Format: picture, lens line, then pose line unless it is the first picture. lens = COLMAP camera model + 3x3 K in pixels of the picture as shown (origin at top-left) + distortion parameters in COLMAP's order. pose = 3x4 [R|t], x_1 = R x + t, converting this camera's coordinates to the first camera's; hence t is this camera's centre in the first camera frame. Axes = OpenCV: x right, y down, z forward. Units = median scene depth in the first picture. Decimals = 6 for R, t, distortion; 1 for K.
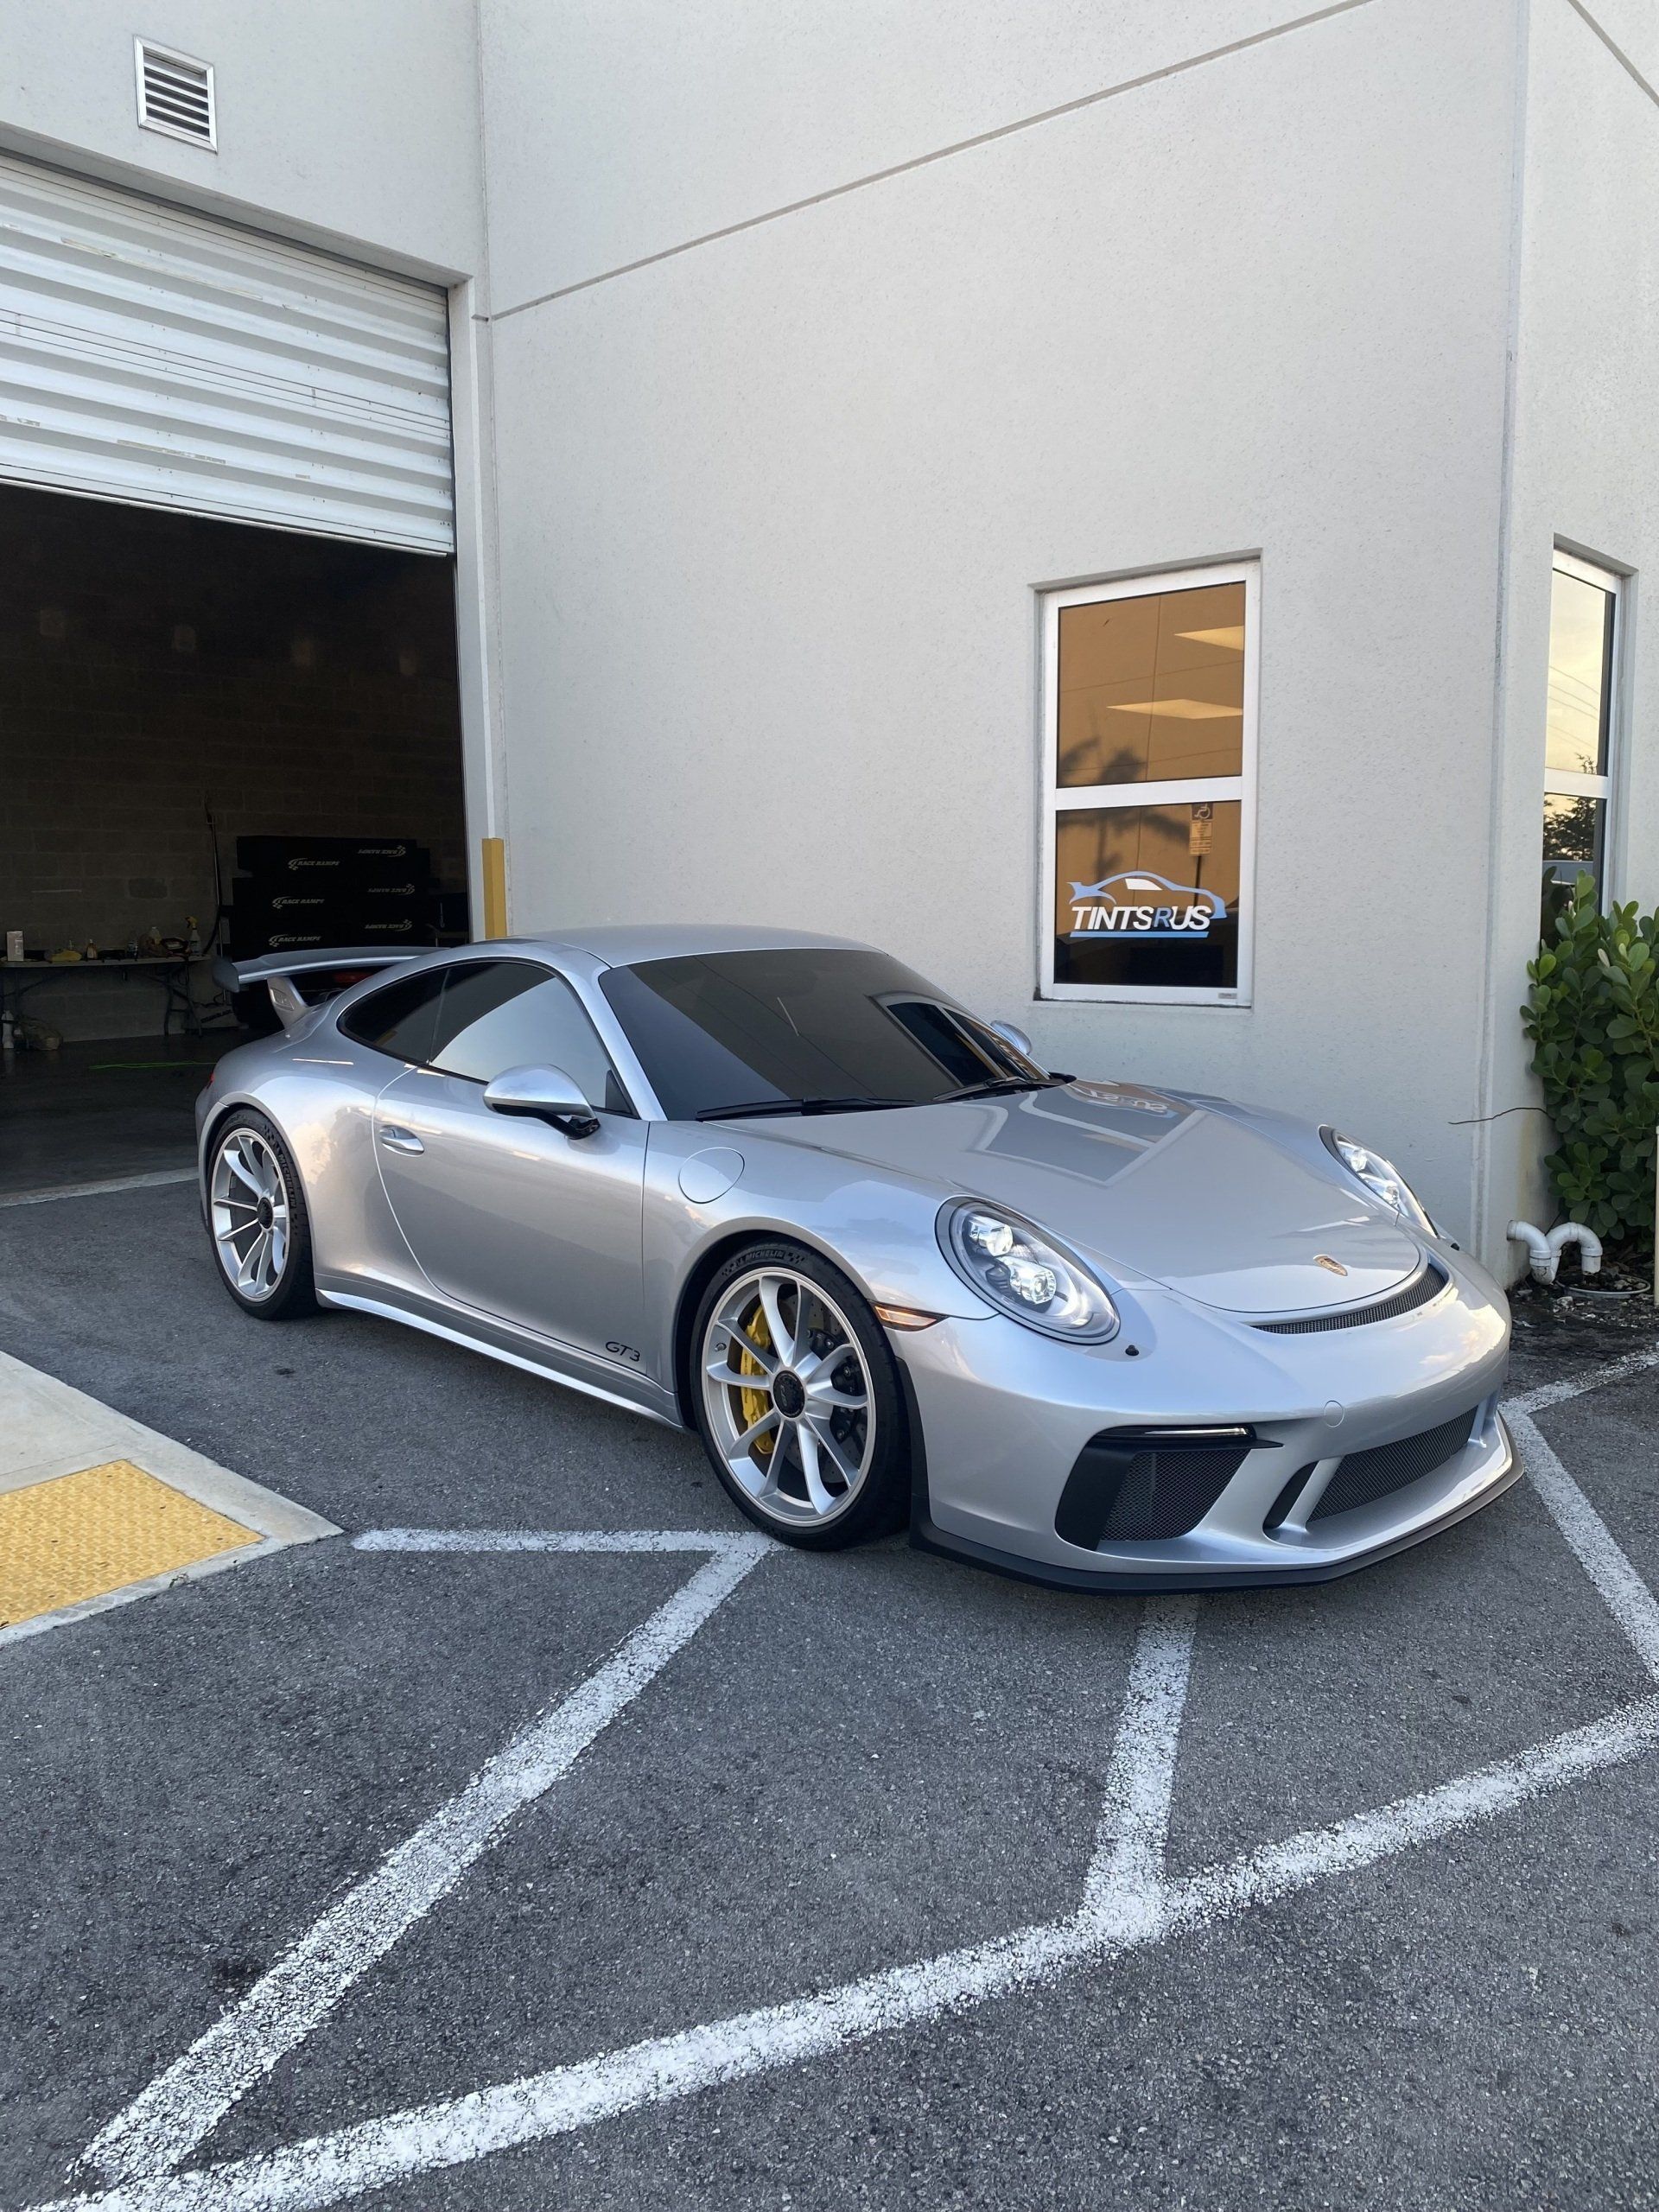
lens RADIAL K [[1659.9, 0, 821.1], [0, 1659.9, 1095.1], [0, 0, 1]] dist [0.042386, -0.039872]
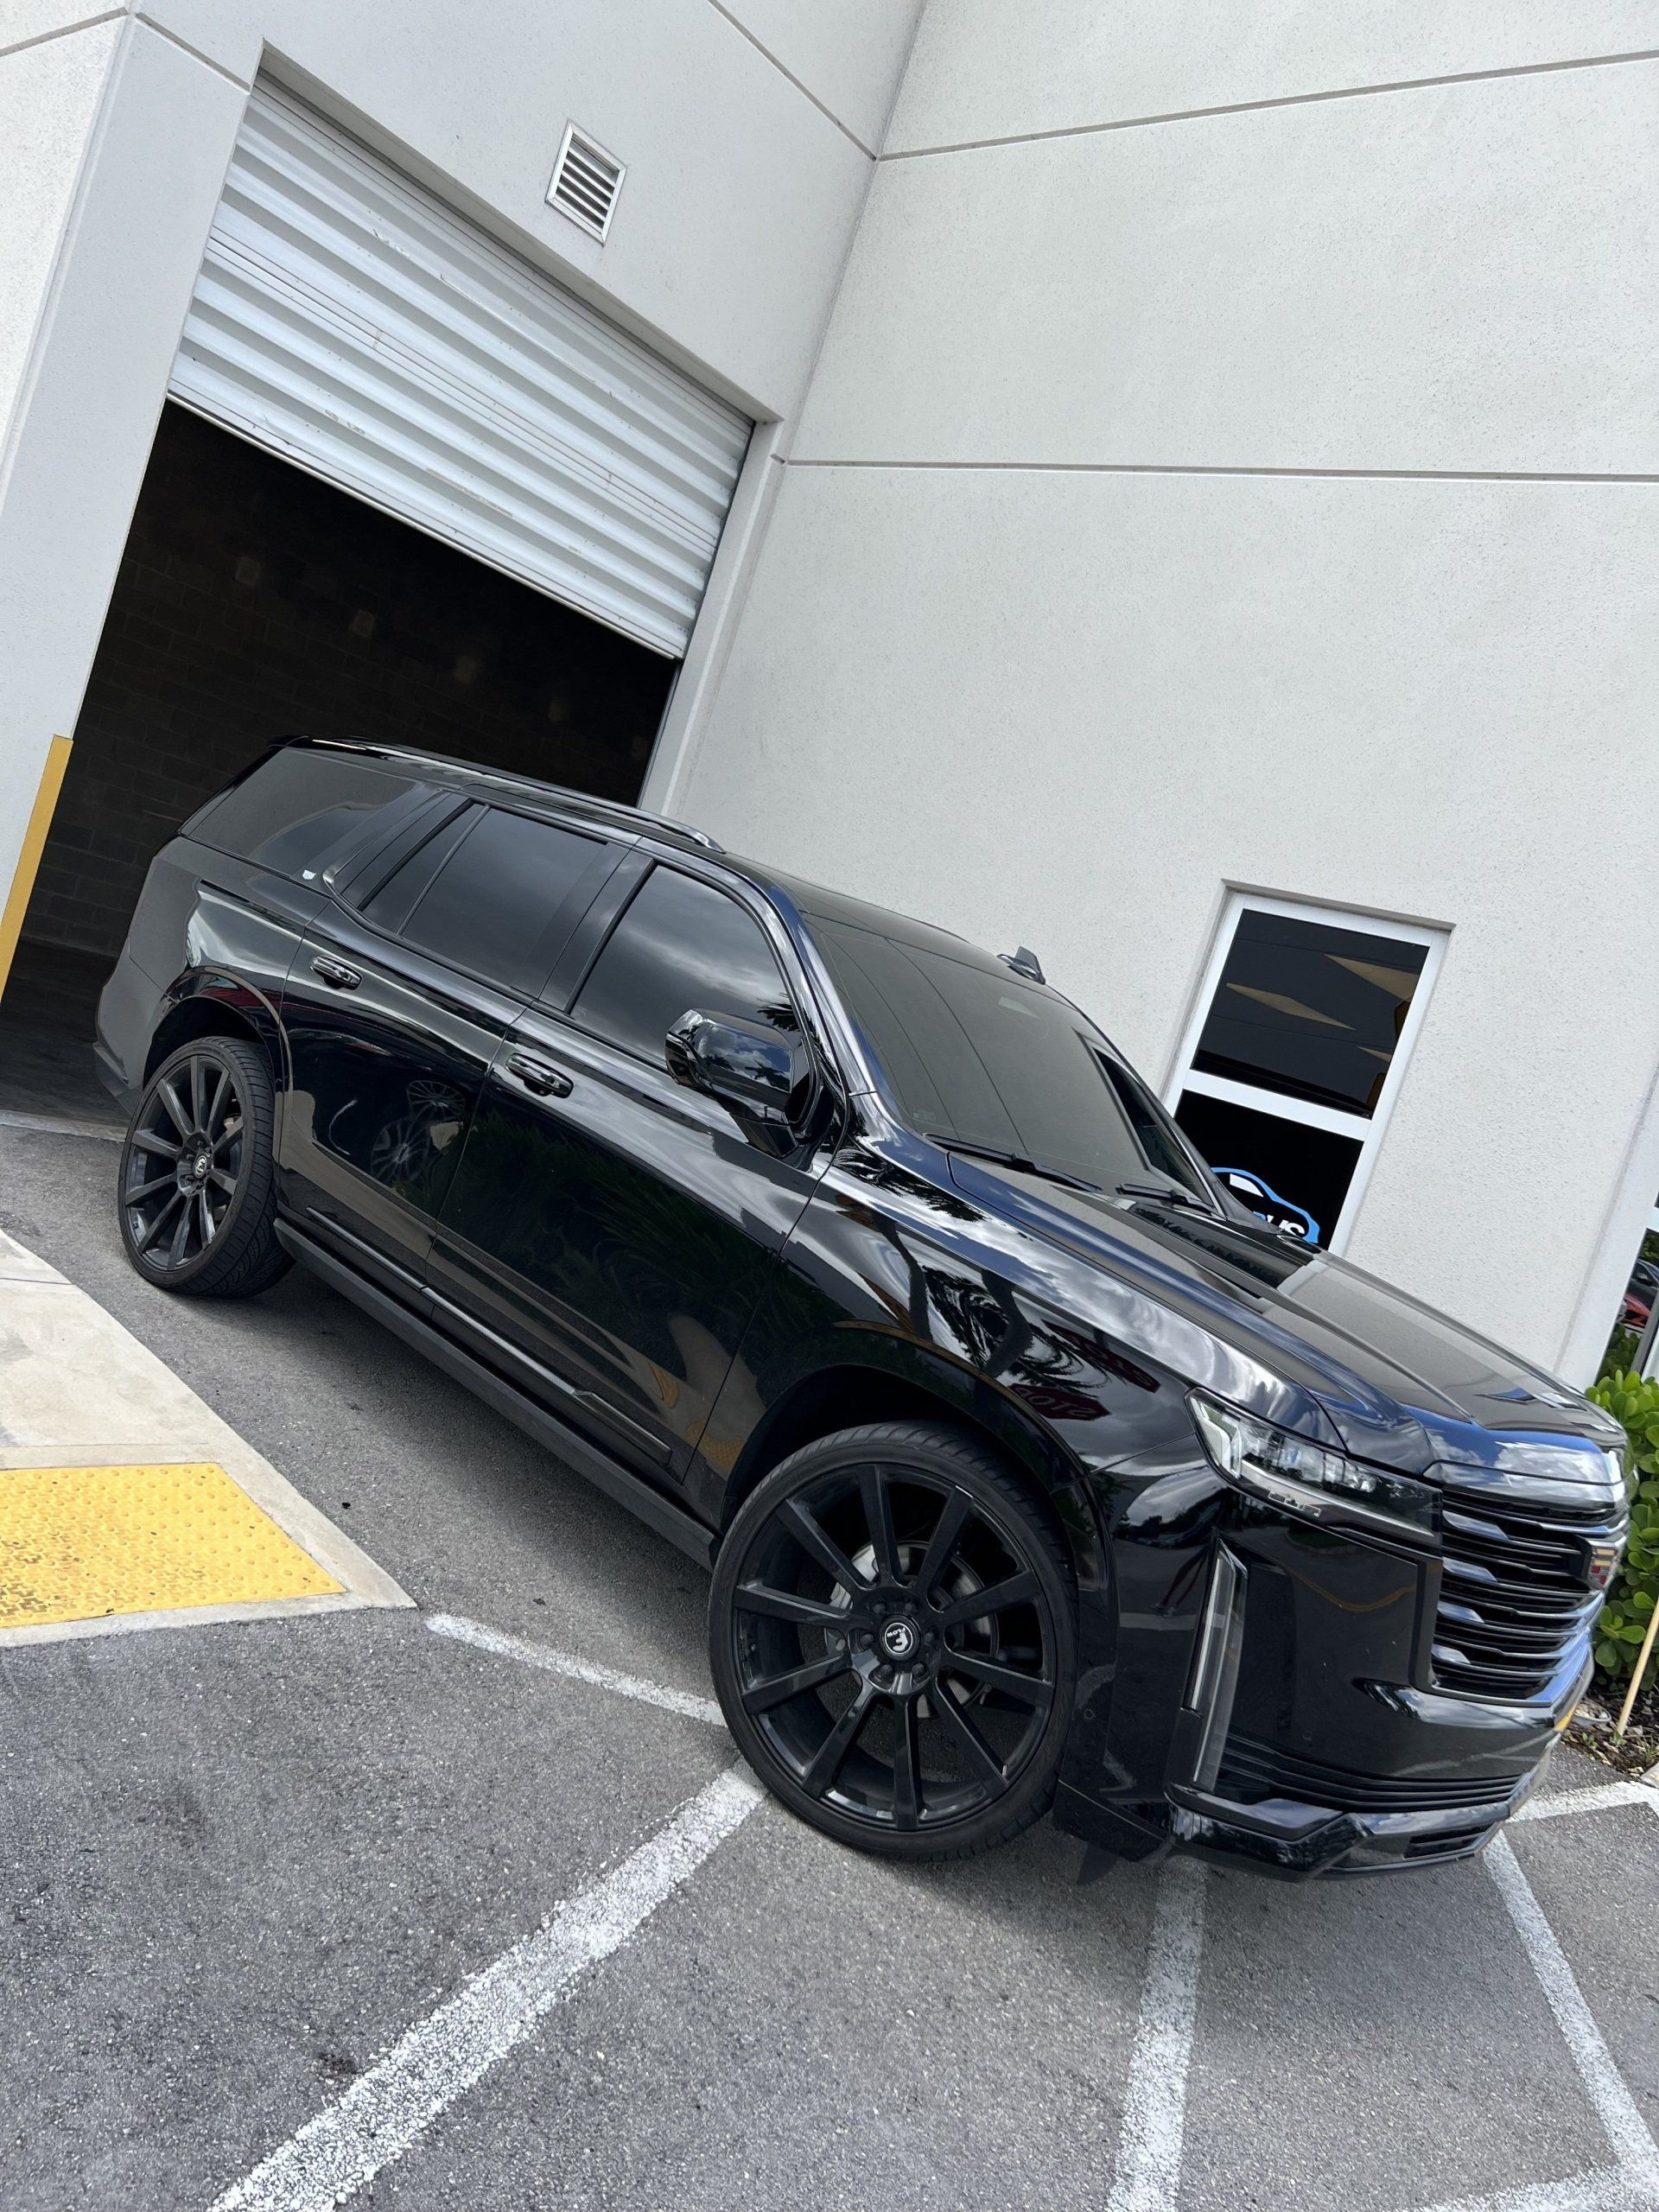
lens RADIAL K [[1659.9, 0, 818.1], [0, 1659.9, 1108.3], [0, 0, 1]] dist [0.042386, -0.039872]
pose [[0.950439, 0.310481, 0.016375, -0.105761], [-0.308862, 0.948899, -0.064771, -0.025588], [-0.035649, 0.056503, 0.997766, -0.032675]]
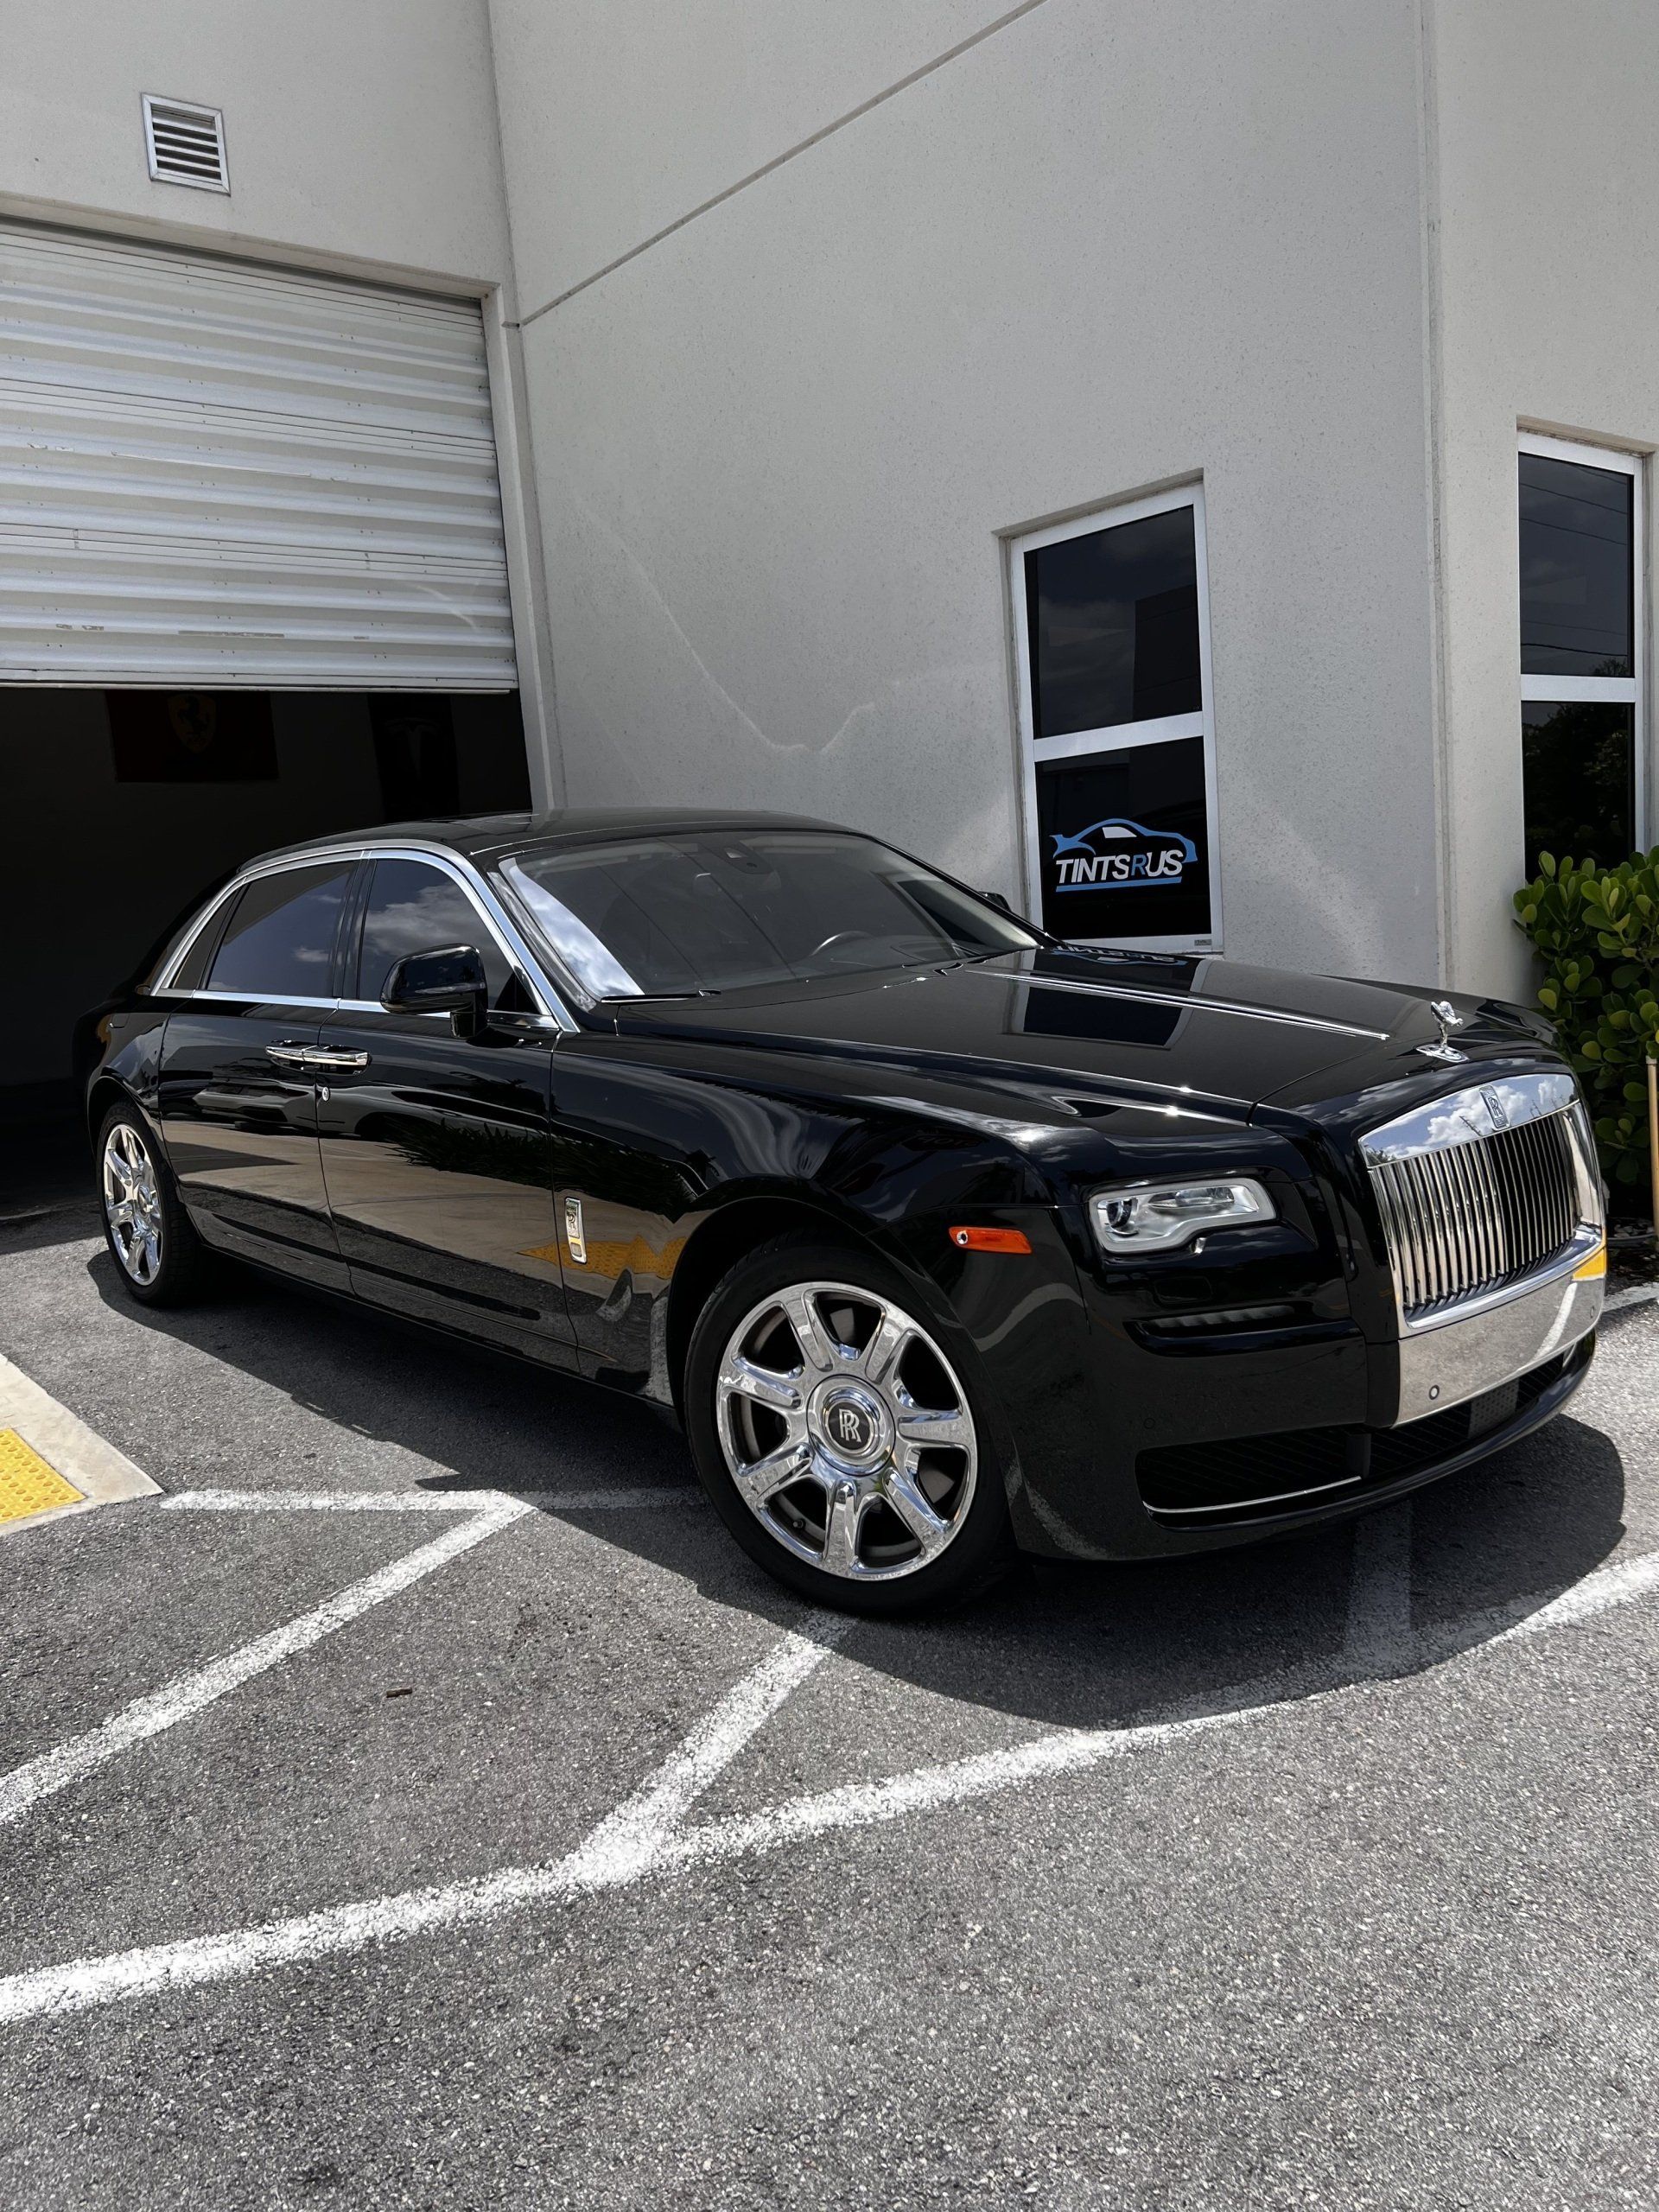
lens RADIAL K [[1659.9, 0, 816.8], [0, 1659.9, 1114.8], [0, 0, 1]] dist [0.042386, -0.039872]
pose [[0.984523, -0.040854, -0.170430, 0.204956], [0.044186, 0.998898, 0.015806, 0.015649], [0.169596, -0.023092, 0.985243, 0.022140]]
